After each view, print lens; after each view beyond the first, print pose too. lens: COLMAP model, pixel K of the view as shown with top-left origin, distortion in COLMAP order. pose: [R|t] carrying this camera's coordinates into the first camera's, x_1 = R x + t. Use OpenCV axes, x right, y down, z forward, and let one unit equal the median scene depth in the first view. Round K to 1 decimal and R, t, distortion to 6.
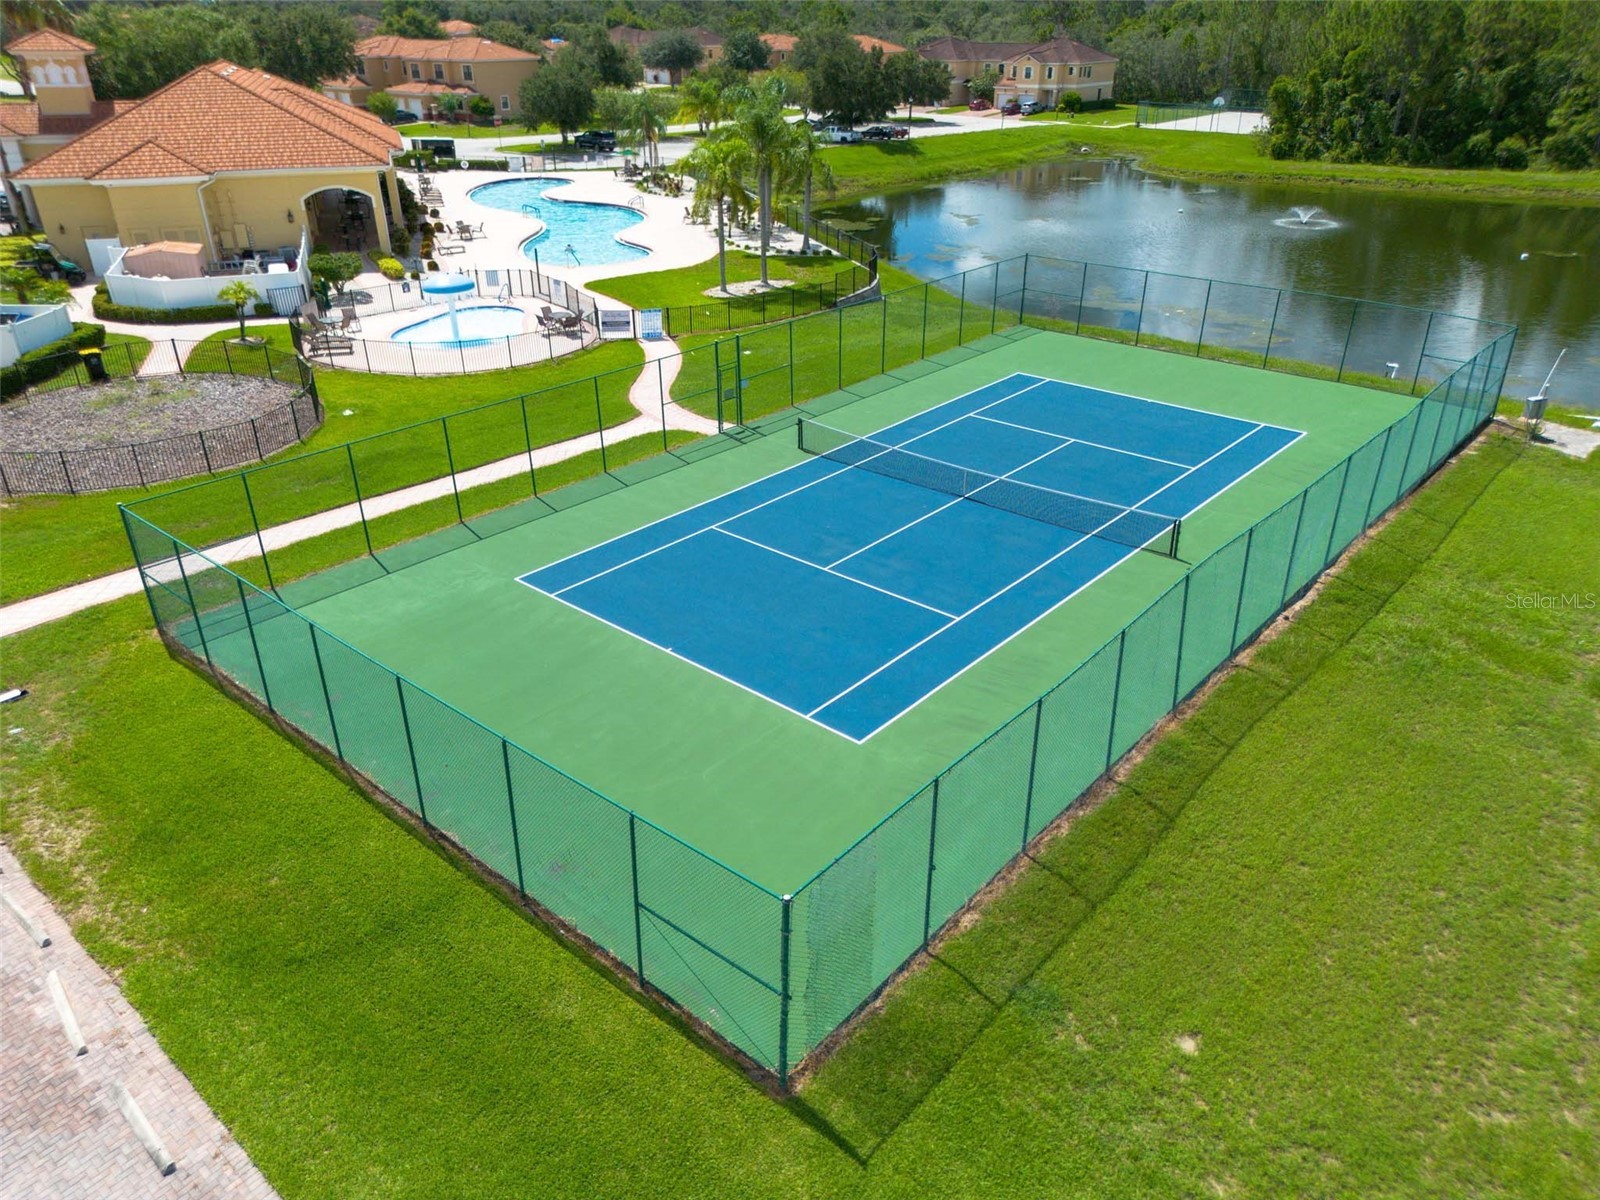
lens RADIAL K [[1136.2, 0, 798.5], [0, 1136.2, 599.7], [0, 0, 1]] dist [0.036065, -0.022961]
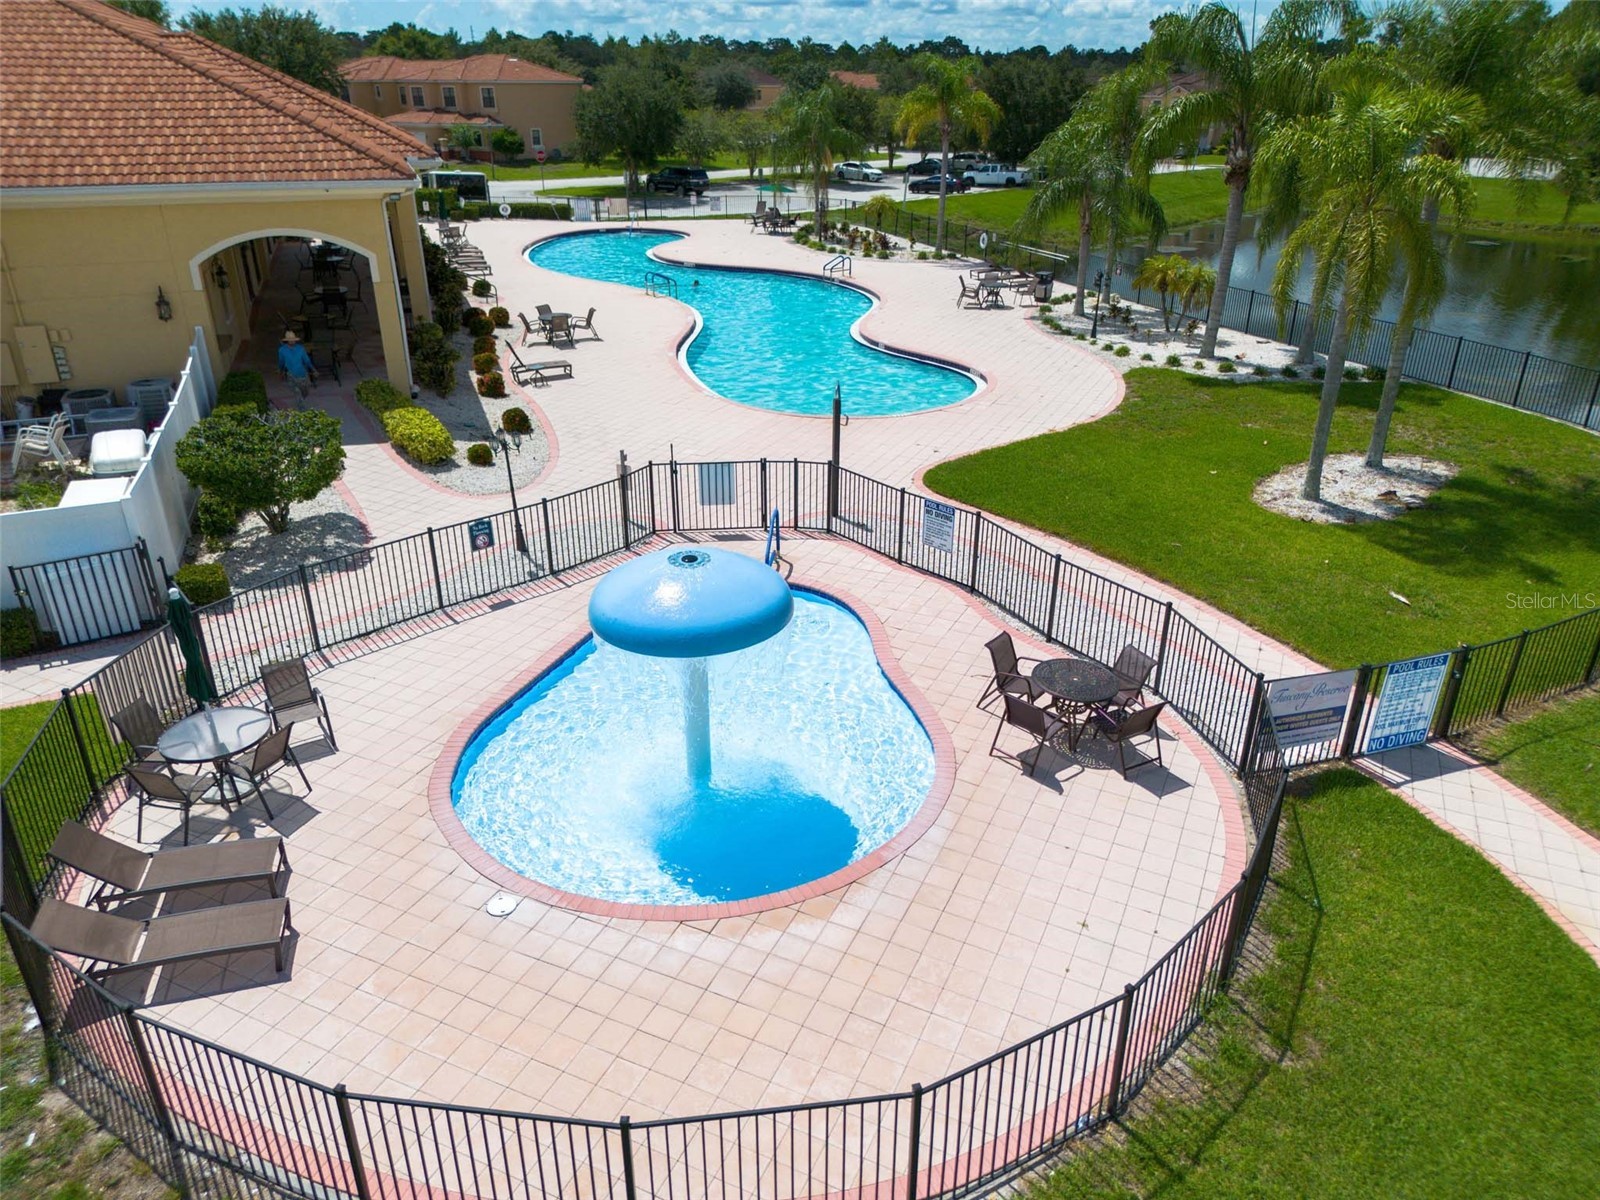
lens RADIAL K [[1136.2, 0, 800.4], [0, 1136.2, 606.0], [0, 0, 1]] dist [0.036065, -0.022961]
pose [[0.999827, -0.006485, 0.017420, -0.143742], [0.007264, 0.998960, -0.045024, -0.131681], [-0.017110, 0.045143, 0.998834, 0.377140]]
